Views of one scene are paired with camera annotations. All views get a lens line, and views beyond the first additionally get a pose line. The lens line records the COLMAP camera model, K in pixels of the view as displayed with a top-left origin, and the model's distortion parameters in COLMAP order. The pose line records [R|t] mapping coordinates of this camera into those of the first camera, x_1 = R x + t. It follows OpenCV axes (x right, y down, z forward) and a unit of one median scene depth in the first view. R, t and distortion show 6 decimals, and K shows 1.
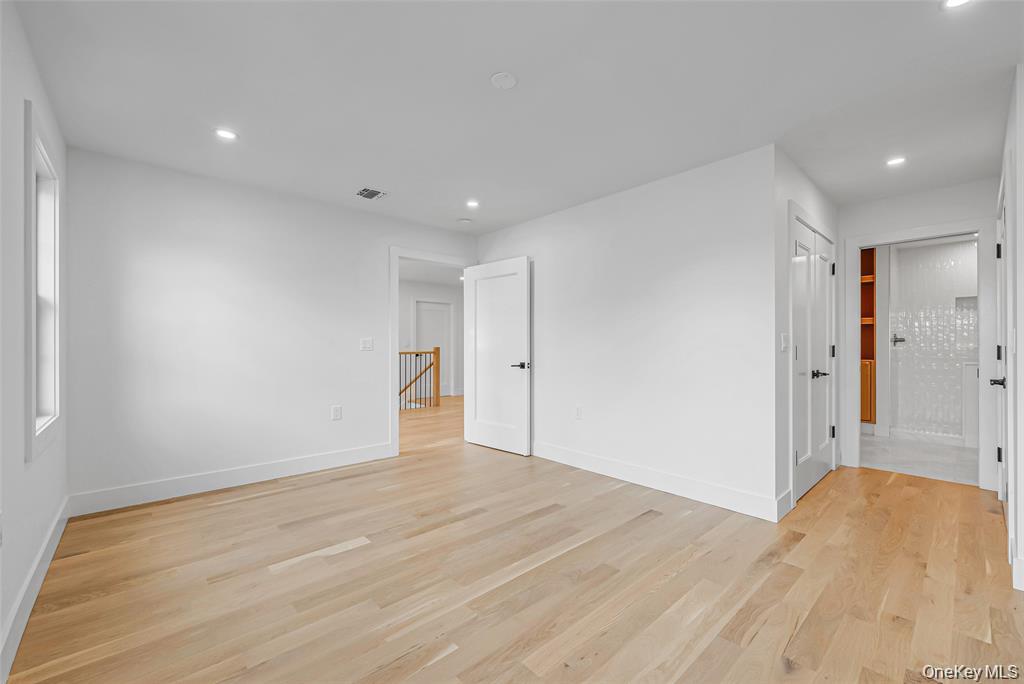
lens RADIAL K [[413.6, 0, 508.4], [0, 413.6, 345.3], [0, 0, 1]] dist [-0.003231, 0.000562]
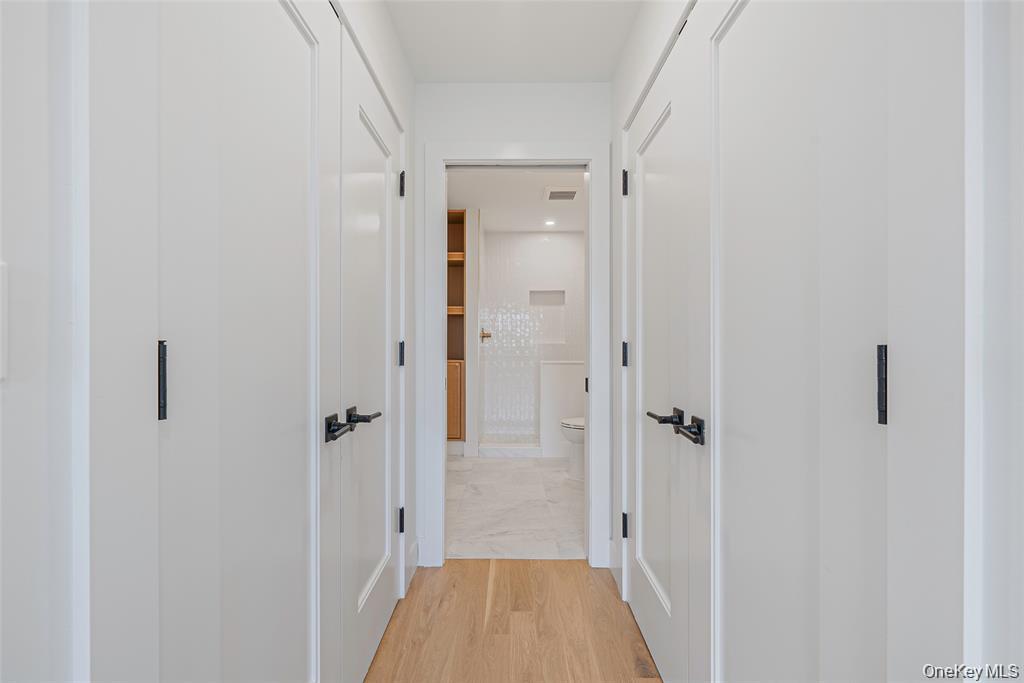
lens RADIAL K [[413.6, 0, 511.1], [0, 413.6, 342.0], [0, 0, 1]] dist [-0.003231, 0.000562]
pose [[0.665826, 0.001664, 0.746105, 0.360795], [-0.002509, 0.999997, 0.000008, 0.000692], [-0.746103, -0.001877, 0.665828, 0.411251]]
